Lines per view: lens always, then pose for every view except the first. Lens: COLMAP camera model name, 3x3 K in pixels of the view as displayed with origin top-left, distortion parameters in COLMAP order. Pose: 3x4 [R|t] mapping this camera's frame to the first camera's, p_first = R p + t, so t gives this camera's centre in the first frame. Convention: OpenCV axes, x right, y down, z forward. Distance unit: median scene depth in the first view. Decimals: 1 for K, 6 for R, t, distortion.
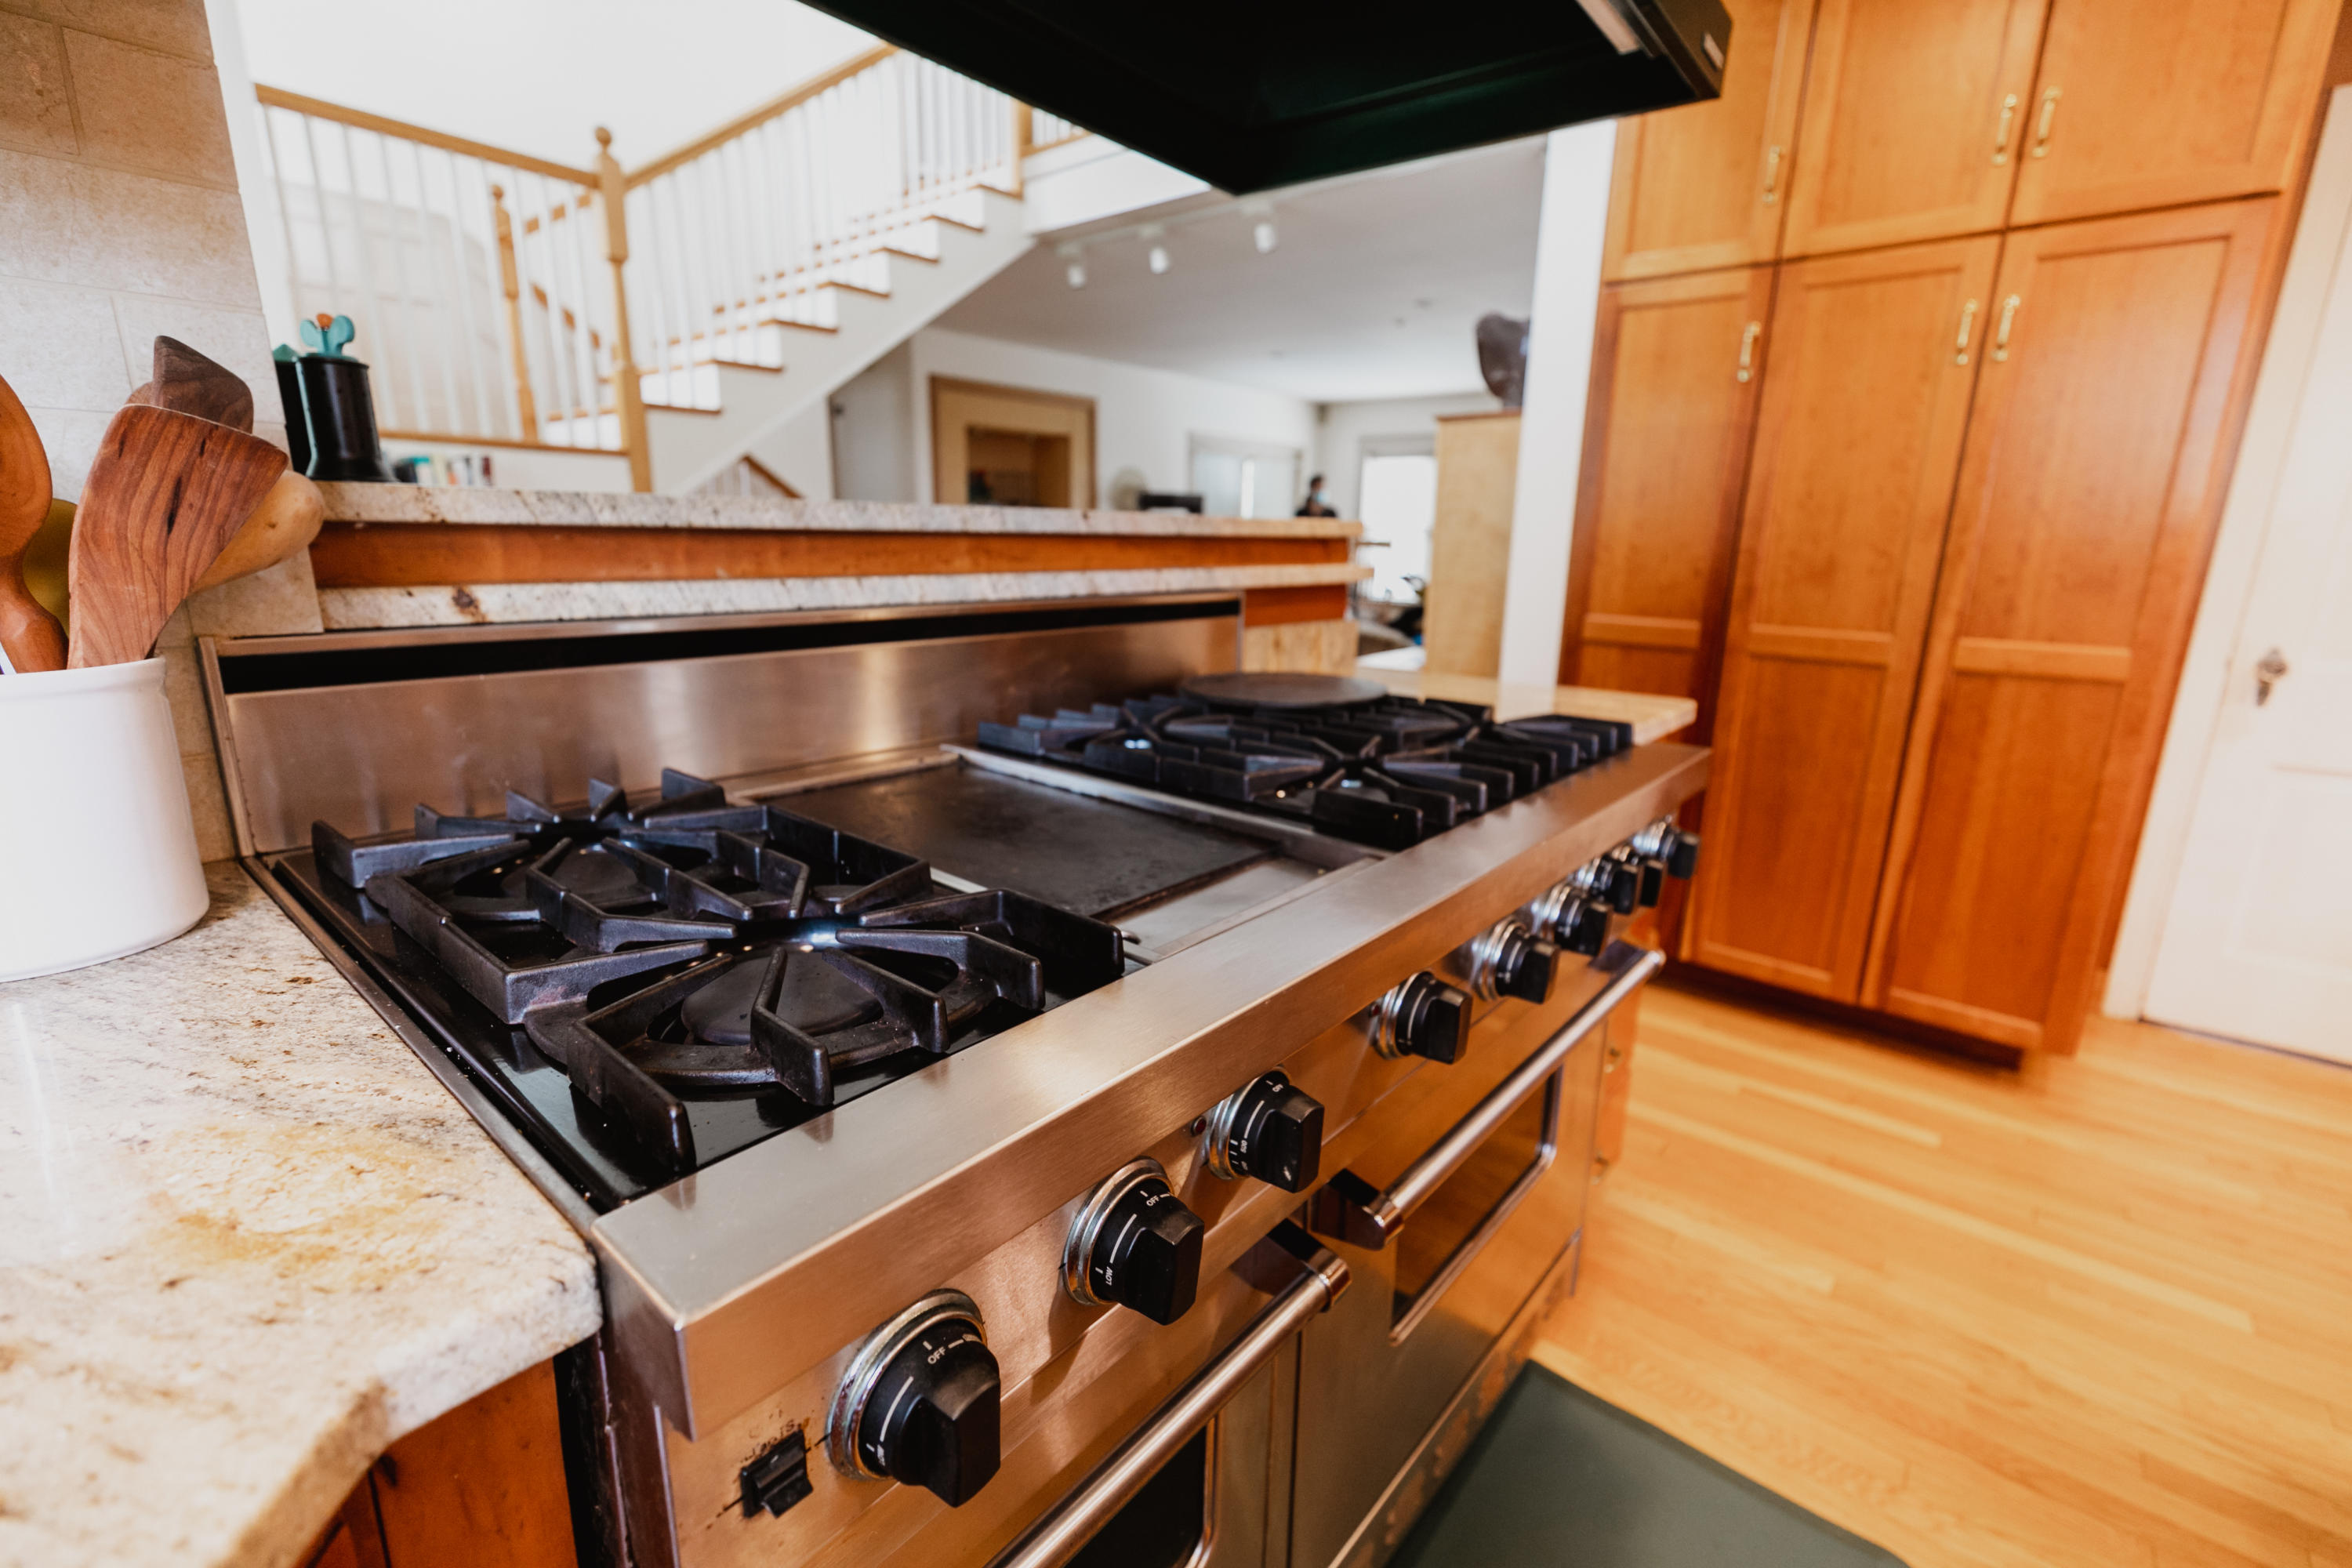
lens RADIAL K [[1037.0, 0, 1177.1], [0, 1037.0, 777.1], [0, 0, 1]] dist [0.007065, -0.000526]
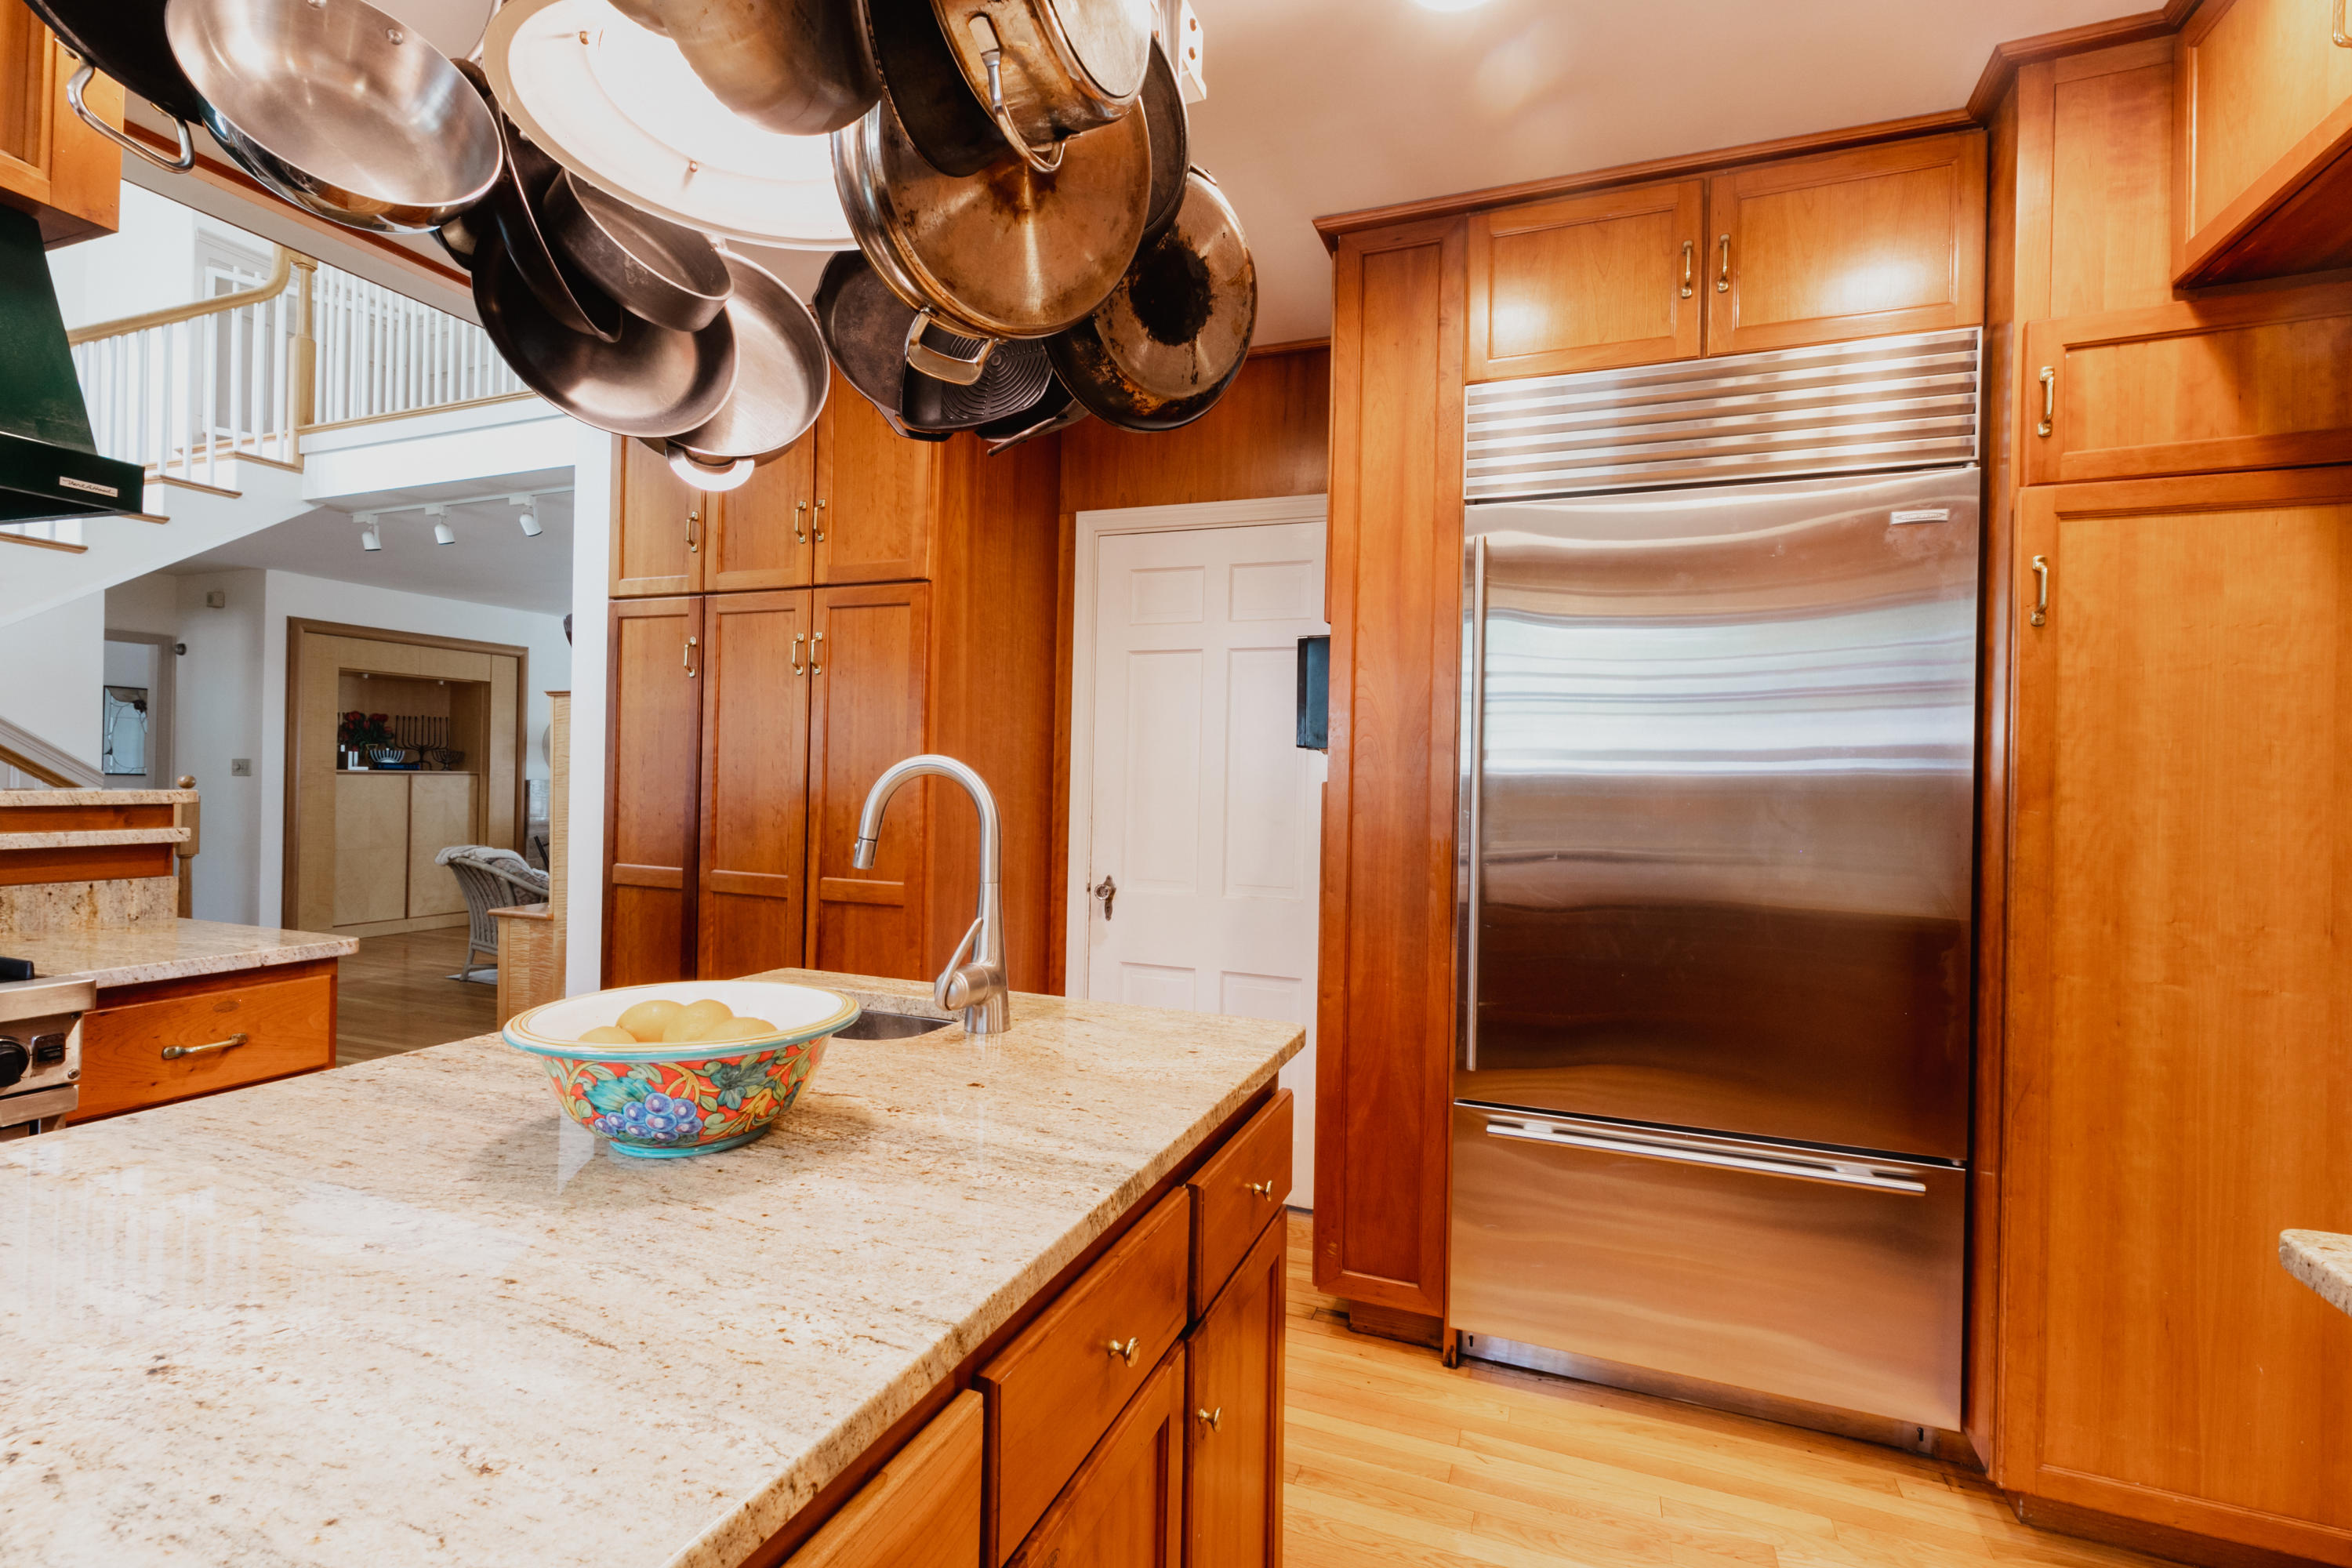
lens RADIAL K [[1037.0, 0, 1177.1], [0, 1037.0, 777.1], [0, 0, 1]] dist [0.007065, -0.000526]
pose [[0.946342, -0.000940, 0.323165, 0.688697], [0.072549, 0.975090, -0.209612, 0.044828], [-0.314918, 0.221809, 0.922837, -0.326857]]
